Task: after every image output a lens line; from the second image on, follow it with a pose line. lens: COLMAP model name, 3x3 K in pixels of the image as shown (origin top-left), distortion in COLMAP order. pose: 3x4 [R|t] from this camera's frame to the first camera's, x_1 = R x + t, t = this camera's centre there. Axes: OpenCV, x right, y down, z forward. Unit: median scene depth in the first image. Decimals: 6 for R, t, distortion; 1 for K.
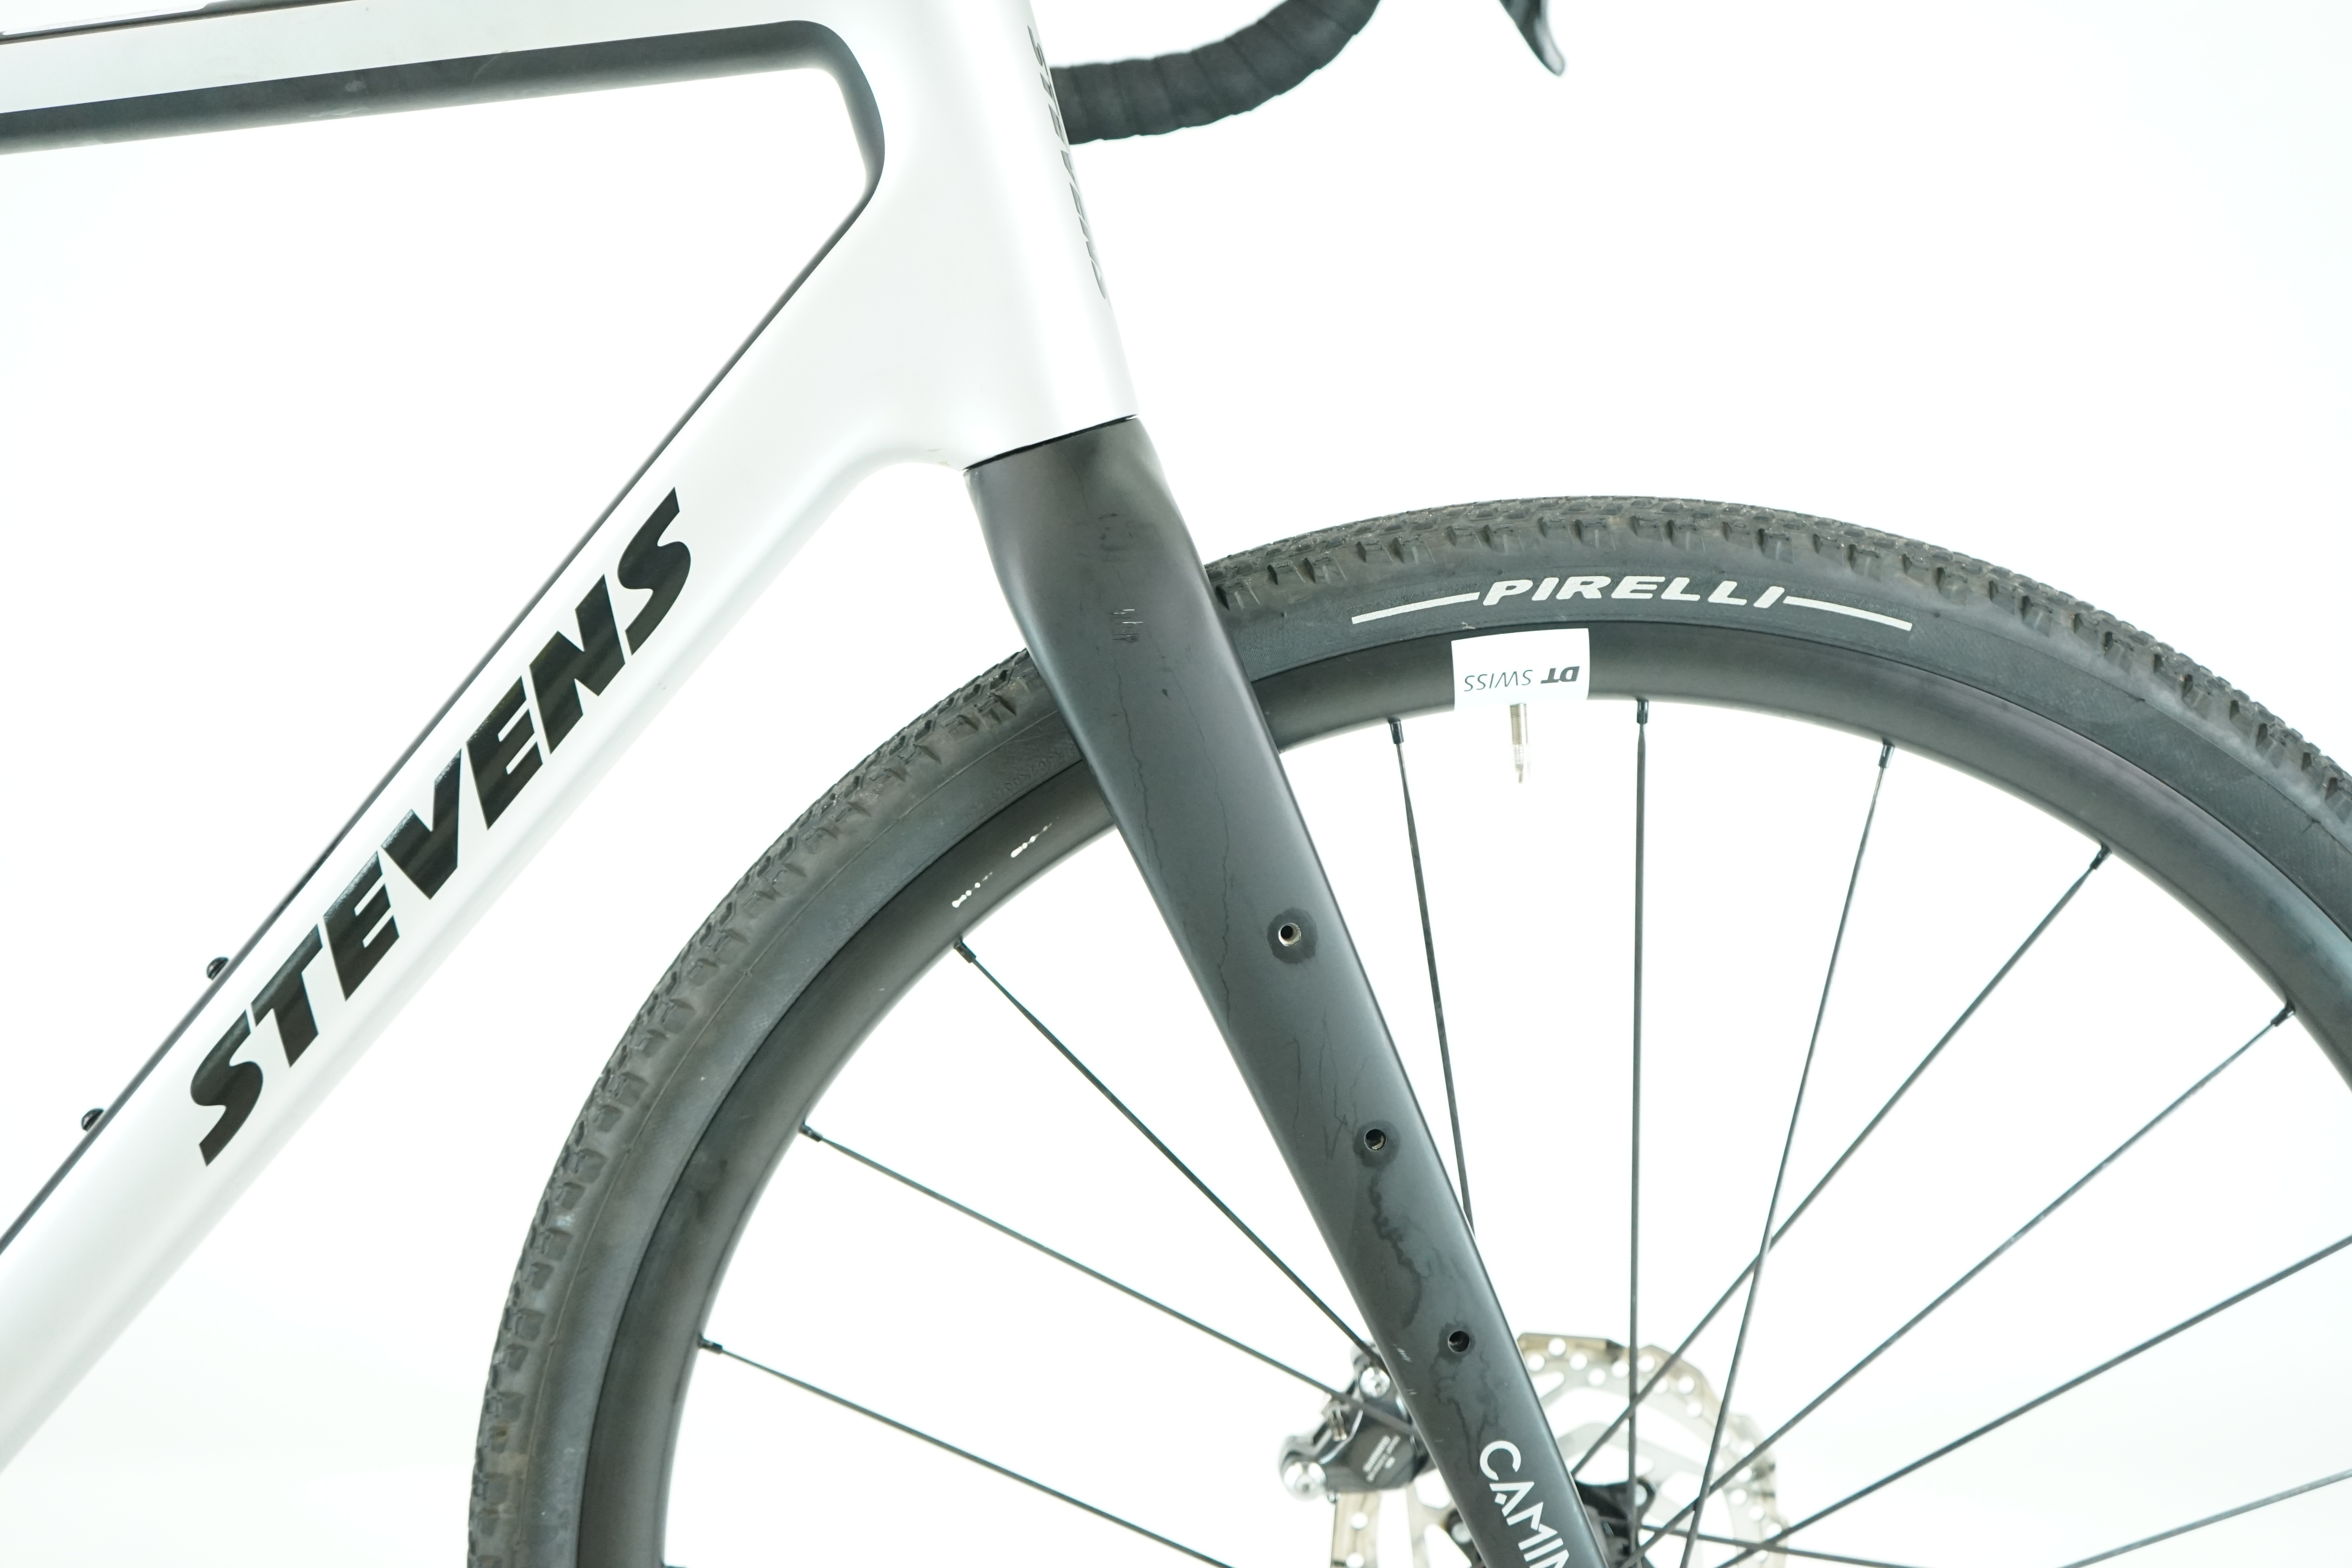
lens RADIAL K [[2448.2, 0, 1173.2], [0, 2448.2, 787.2], [0, 0, 1]] dist [-0.004197, 0.000000]
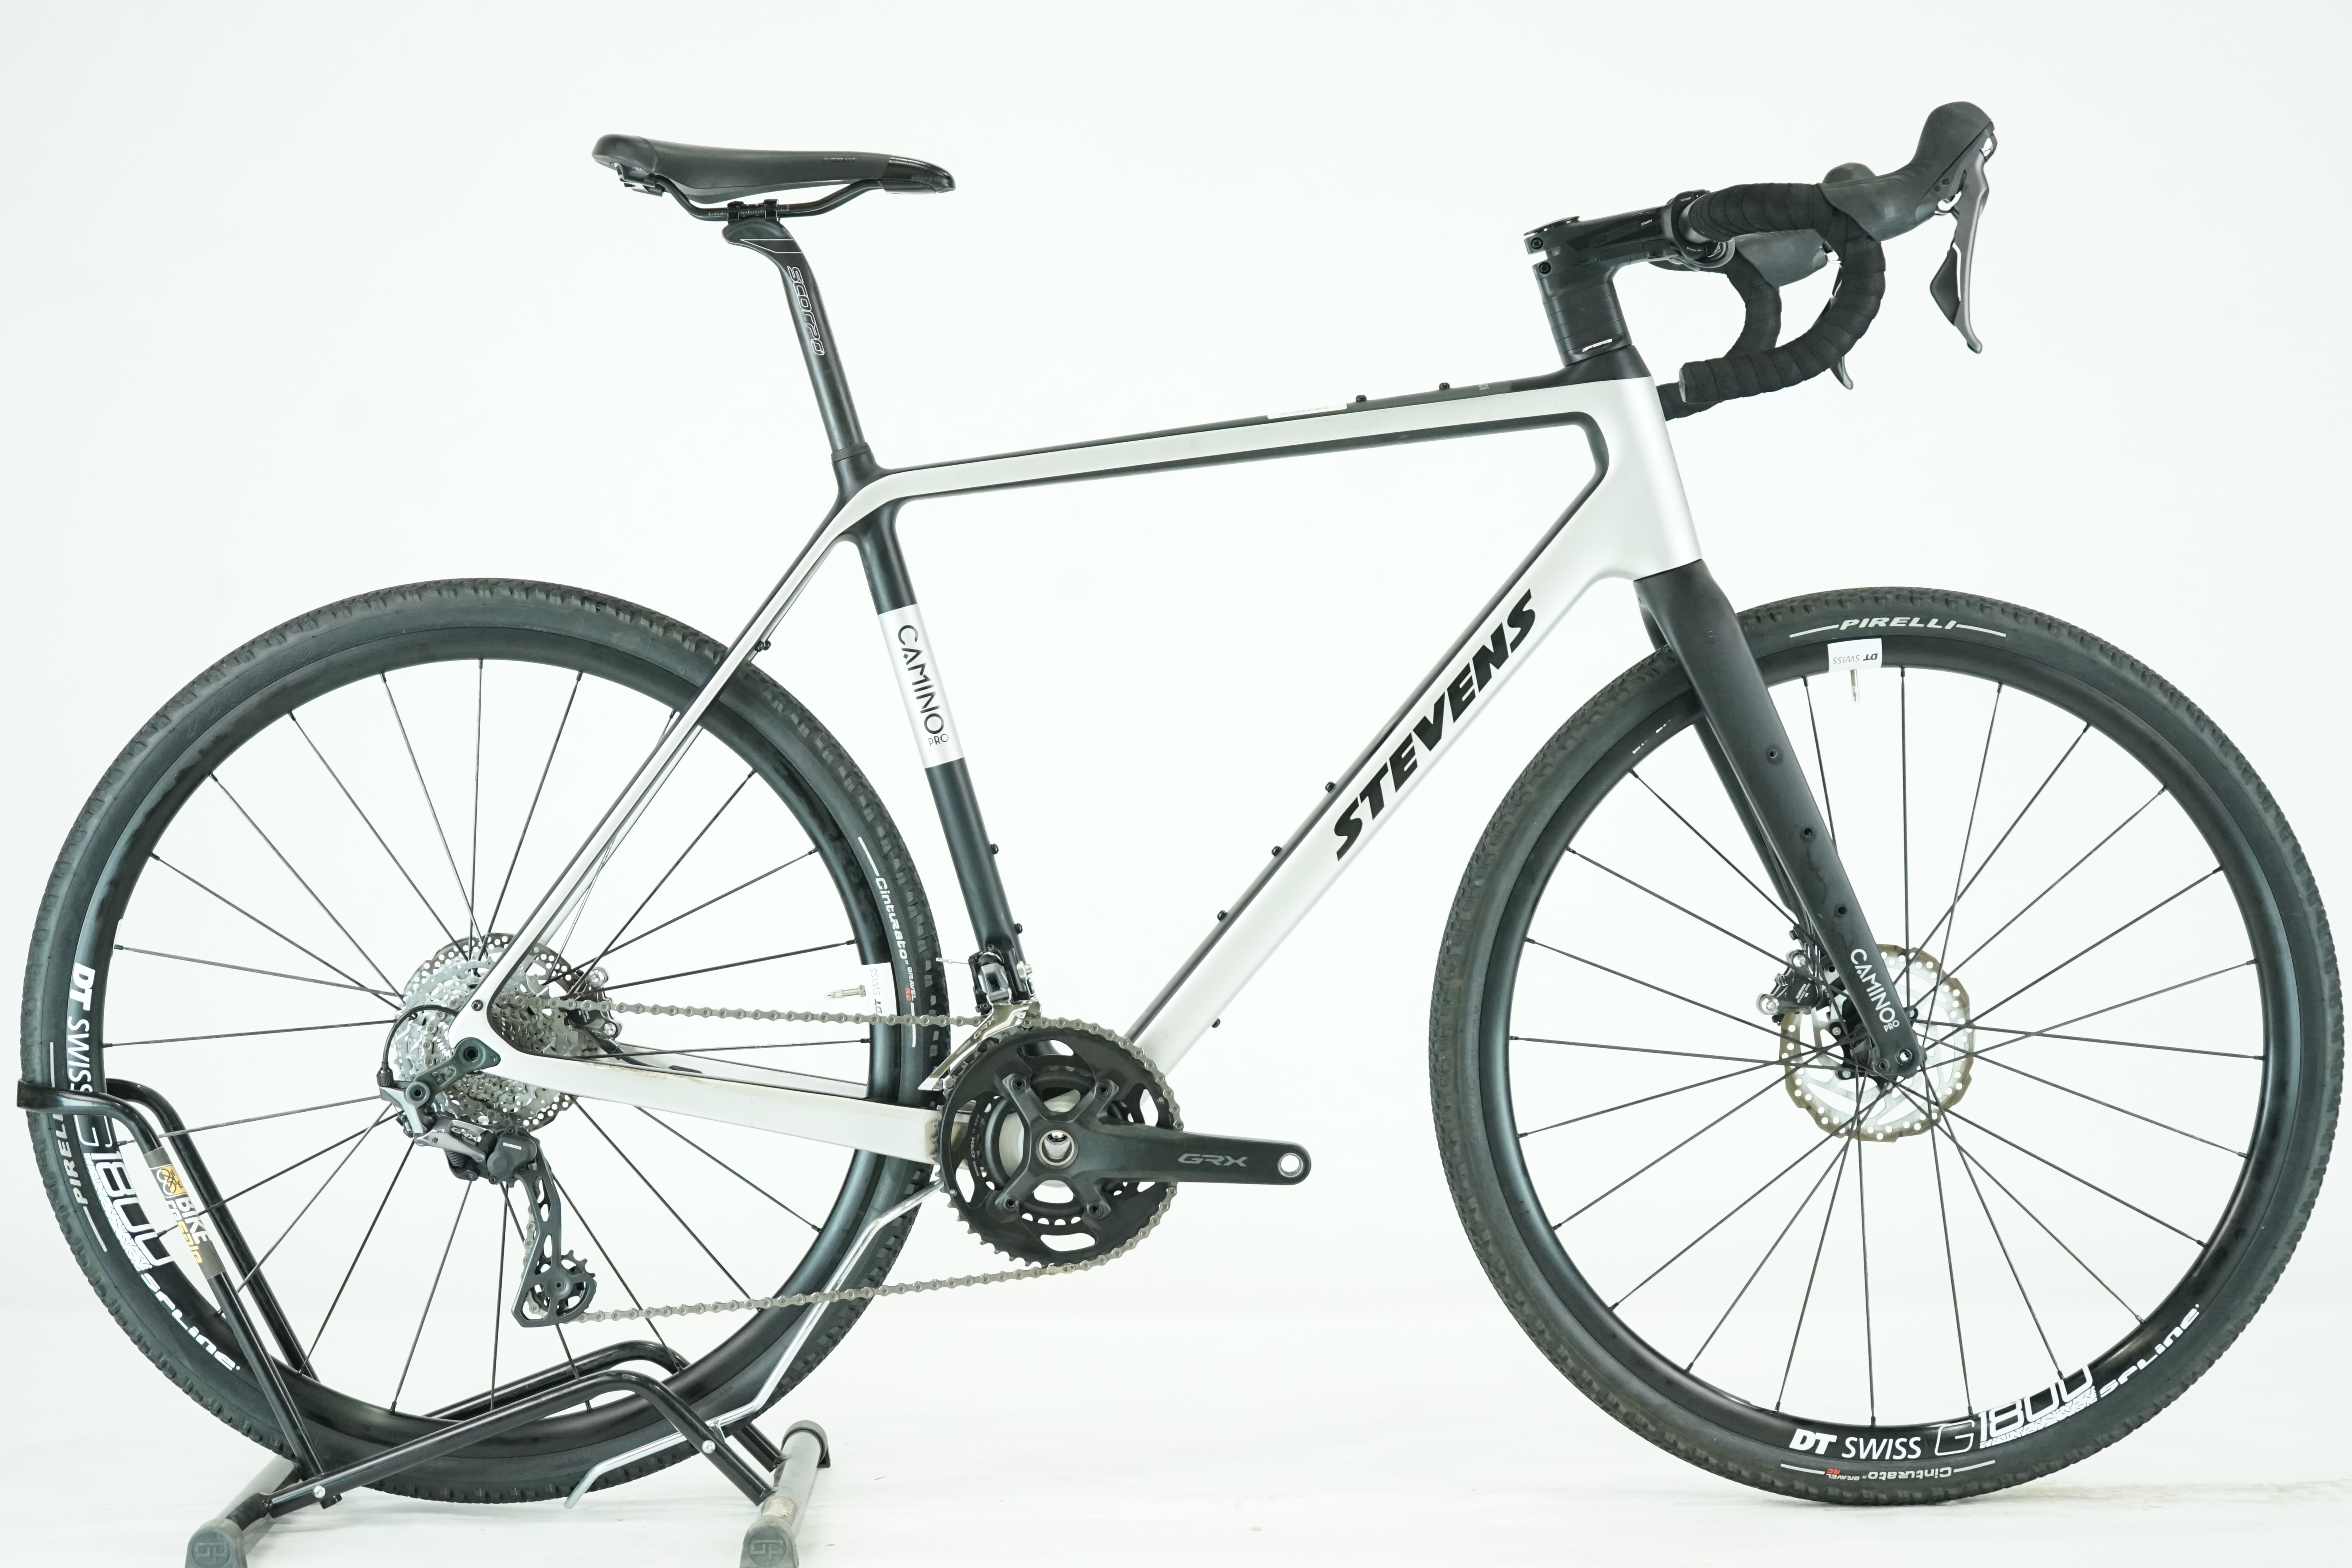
lens RADIAL K [[4250.7, 0, 1177.6], [0, 4250.7, 785.5], [0, 0, 1]] dist [-0.009051, 0.000000]
pose [[0.999412, -0.015460, 0.030607, -0.700385], [0.018269, 0.995430, -0.093732, 0.488930], [-0.029018, 0.094236, 0.995127, -3.368779]]
